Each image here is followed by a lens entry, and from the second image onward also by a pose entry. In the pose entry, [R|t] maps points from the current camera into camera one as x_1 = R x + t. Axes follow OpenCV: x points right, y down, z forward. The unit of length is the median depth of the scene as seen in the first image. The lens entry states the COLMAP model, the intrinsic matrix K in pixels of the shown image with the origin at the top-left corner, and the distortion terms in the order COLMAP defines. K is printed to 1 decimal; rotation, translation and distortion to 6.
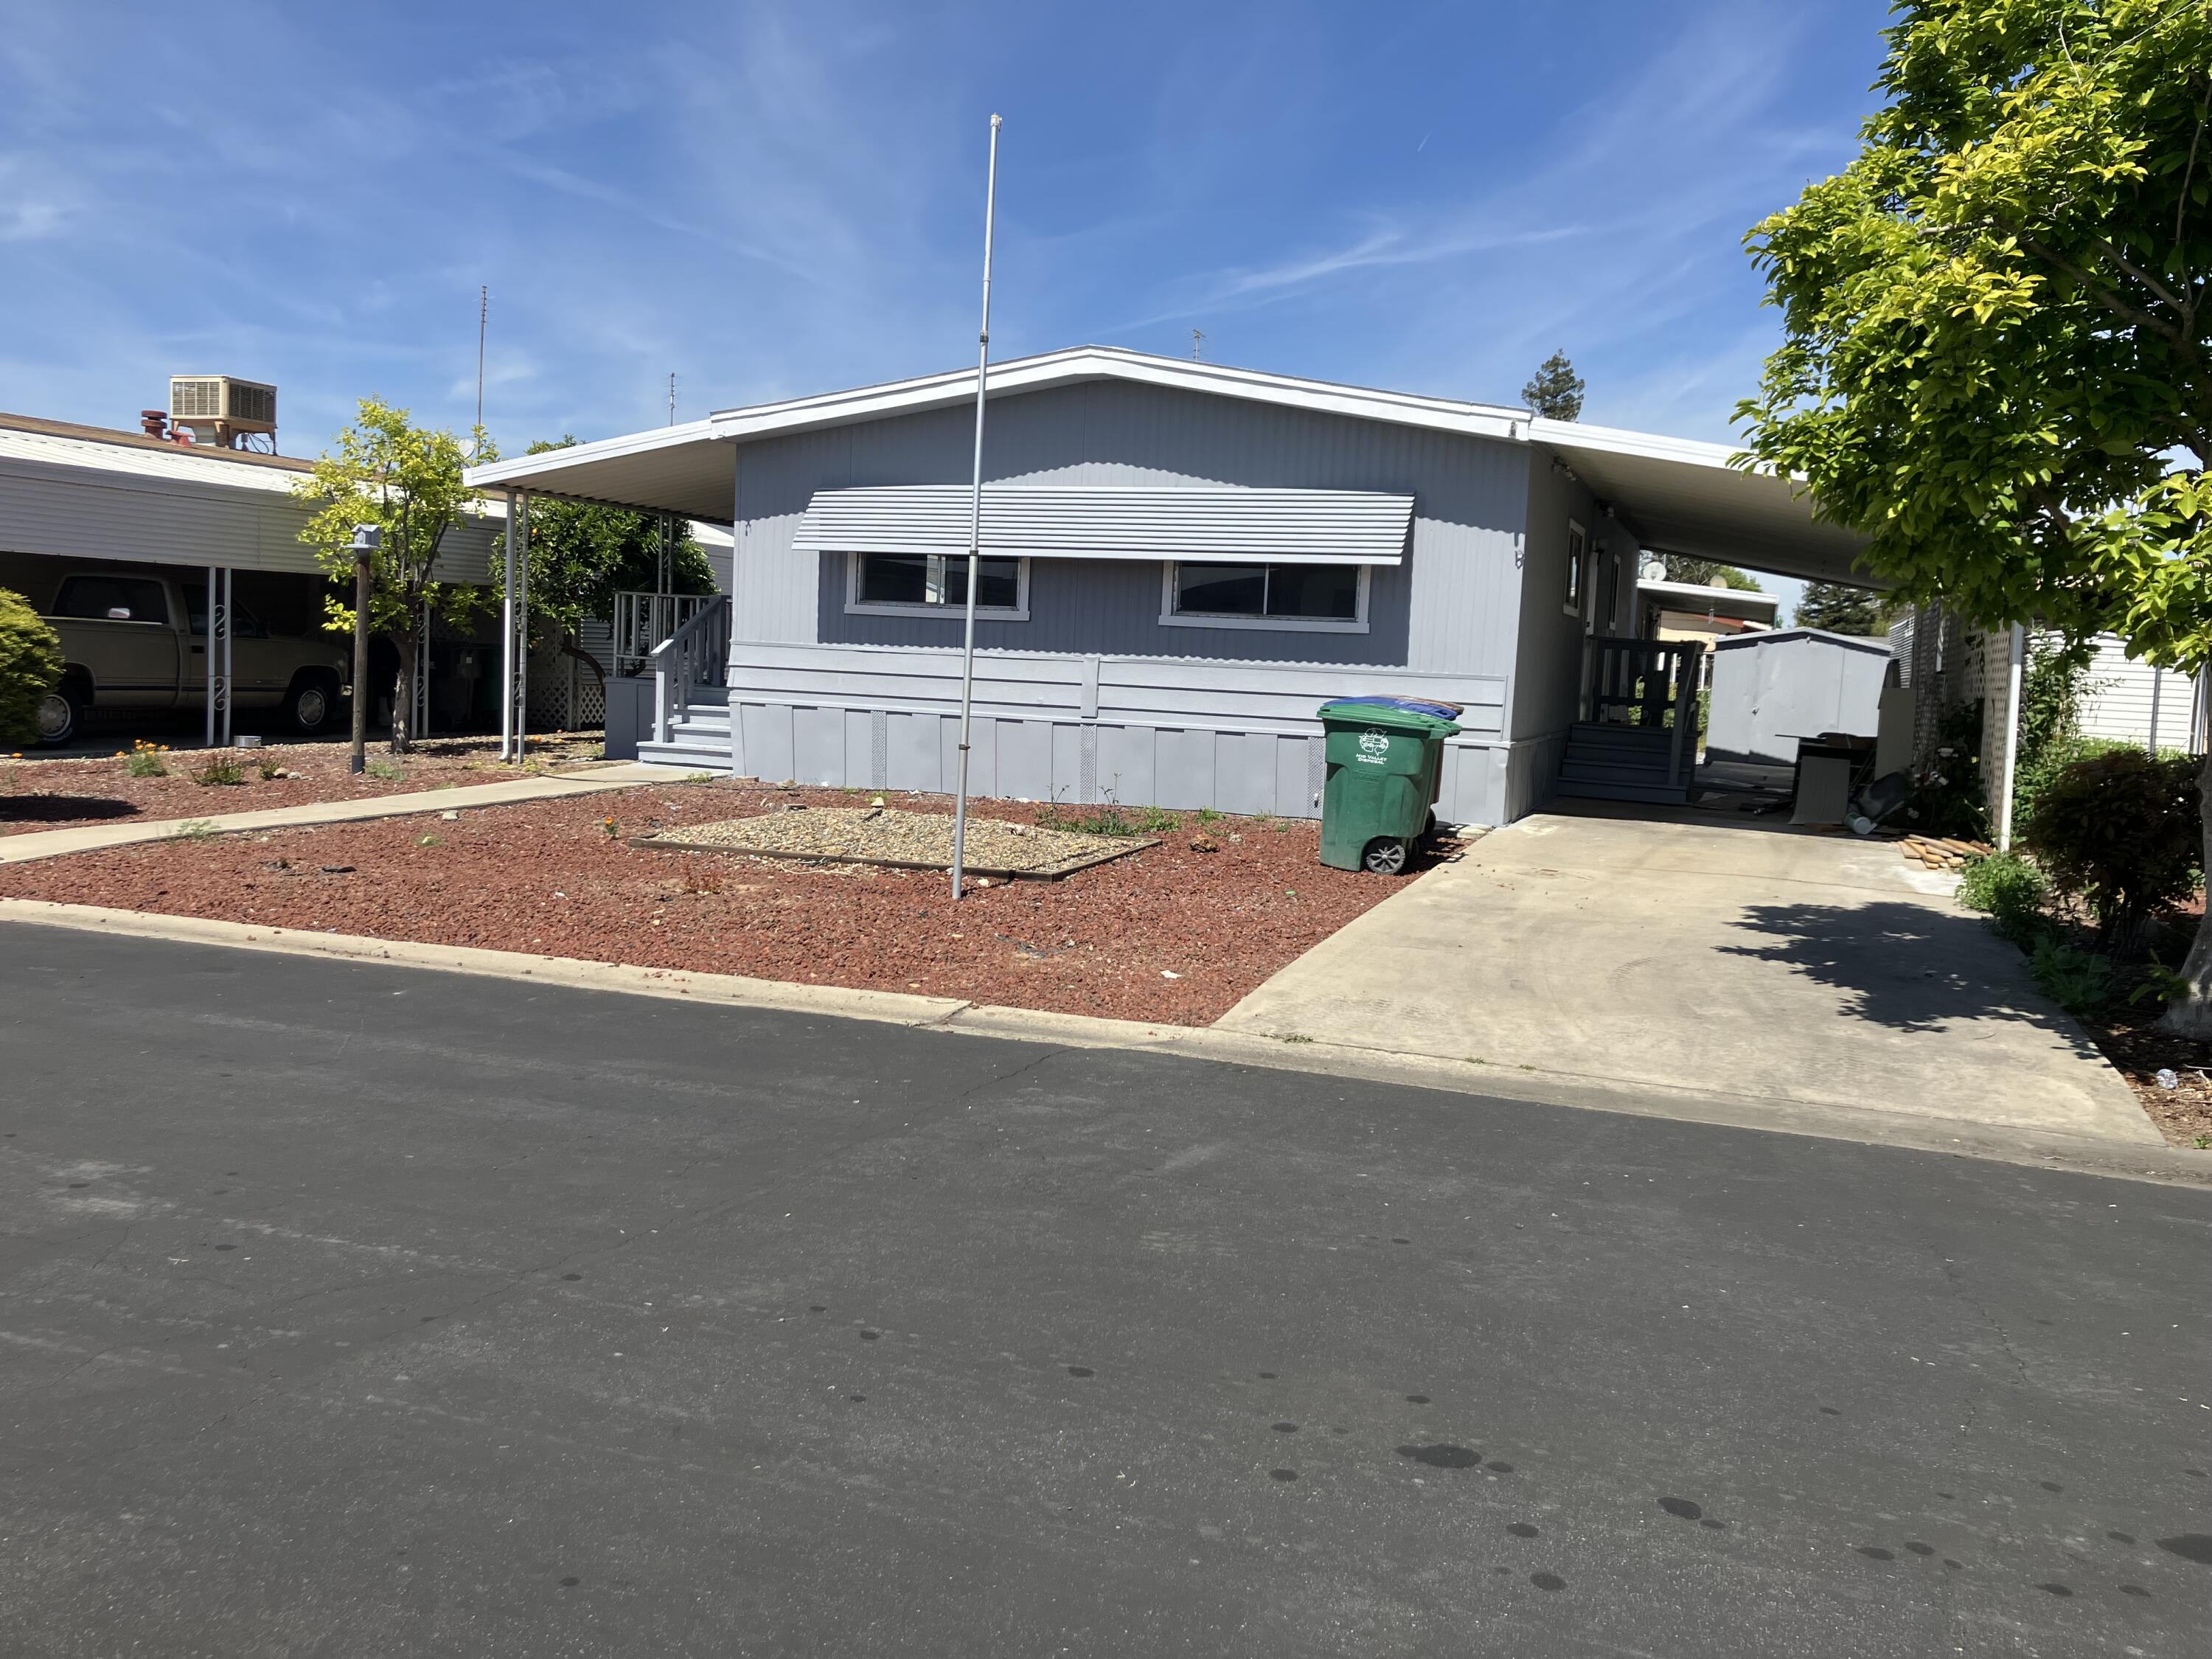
lens RADIAL K [[1827.5, 0, 1106.0], [0, 1827.5, 829.5], [0, 0, 1]] dist [0.006454, 0.002462]
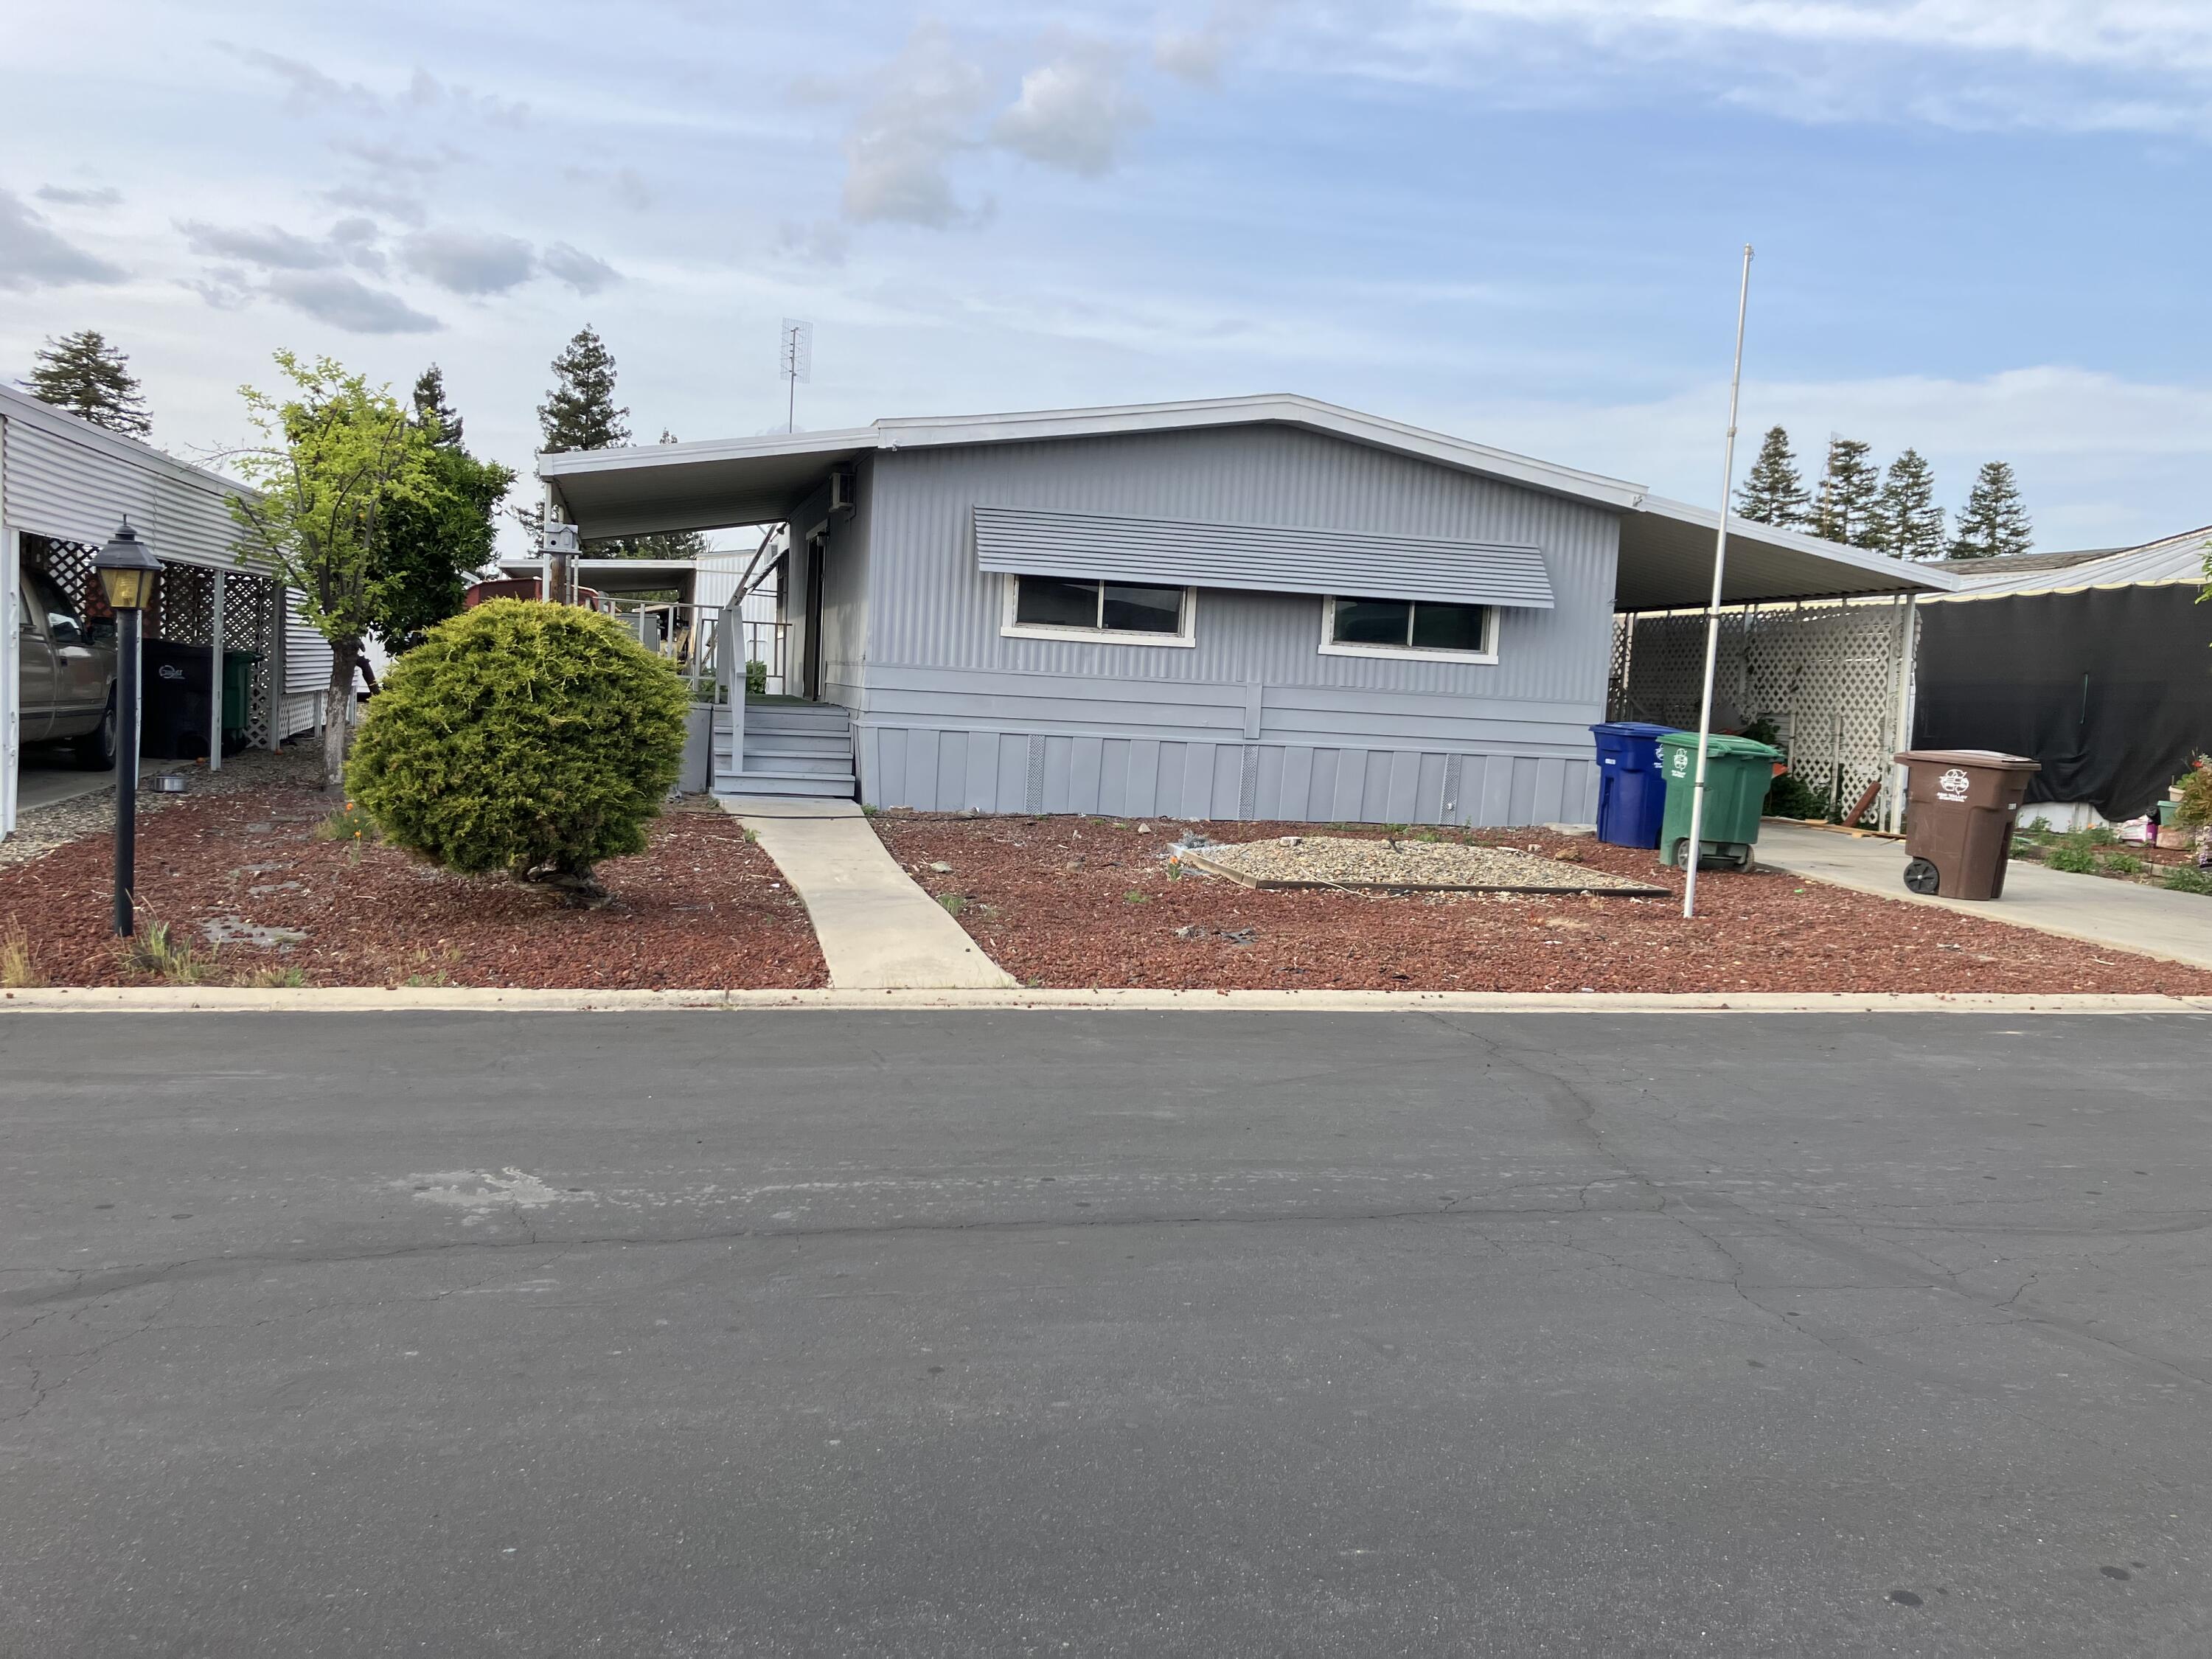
lens RADIAL K [[1827.5, 0, 1106.0], [0, 1827.5, 829.5], [0, 0, 1]] dist [0.006454, 0.002462]
pose [[0.865692, -0.038623, 0.499085, -0.611522], [0.032529, 0.999252, 0.020906, -0.033763], [-0.499519, -0.001864, 0.866301, 0.118834]]
